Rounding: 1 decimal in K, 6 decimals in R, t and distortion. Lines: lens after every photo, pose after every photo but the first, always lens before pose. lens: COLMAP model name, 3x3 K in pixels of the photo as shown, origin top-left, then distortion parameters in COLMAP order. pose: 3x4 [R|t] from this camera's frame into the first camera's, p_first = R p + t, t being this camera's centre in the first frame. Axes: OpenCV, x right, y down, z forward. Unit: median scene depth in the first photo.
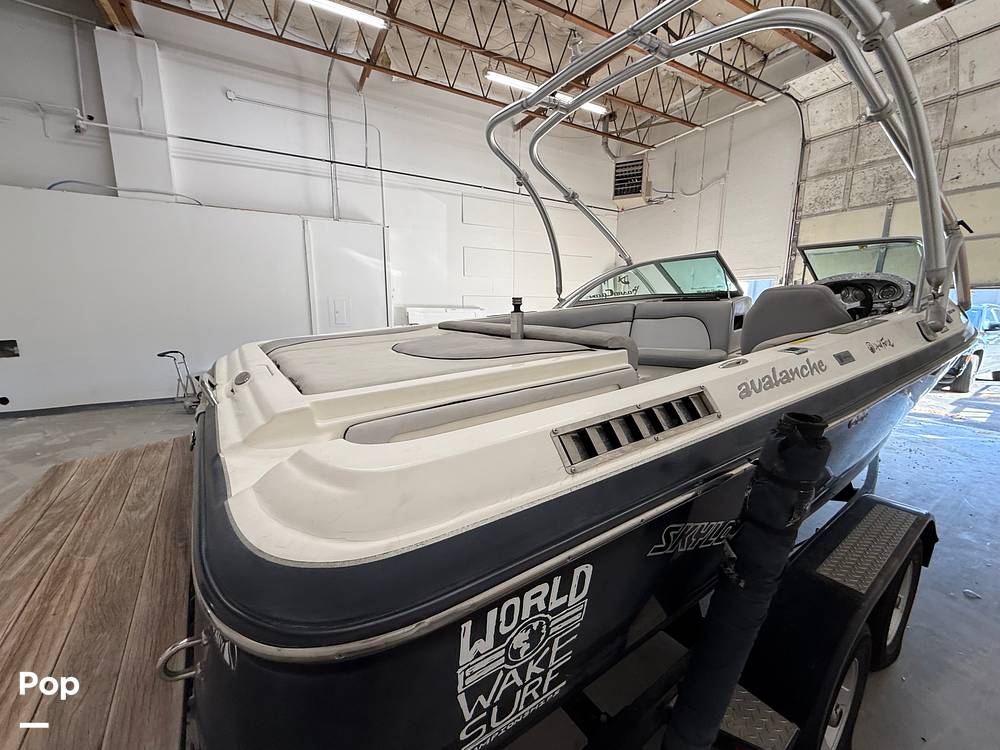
lens RADIAL K [[404.1, 0, 495.3], [0, 404.1, 374.0], [0, 0, 1]] dist [-0.002099, 0.000292]
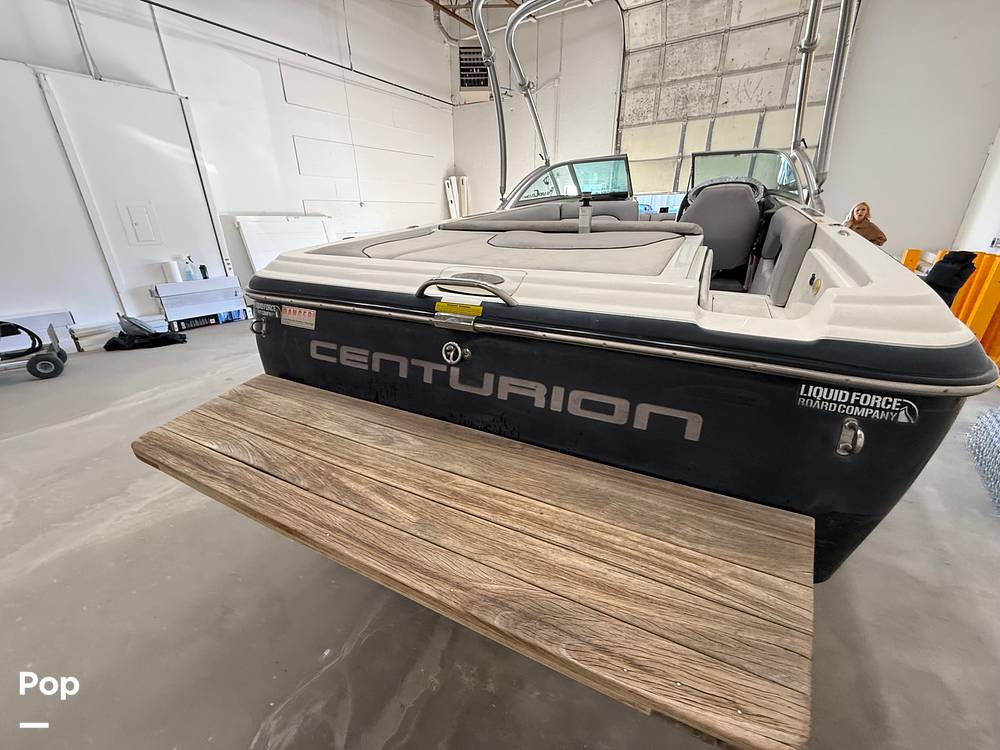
lens RADIAL K [[404.1, 0, 498.6], [0, 404.1, 377.1], [0, 0, 1]] dist [-0.002099, 0.000292]
pose [[0.882689, -0.189766, 0.429941, -0.370142], [0.093484, 0.967468, 0.235089, 0.005184], [-0.460566, -0.167318, 0.871713, 0.054608]]
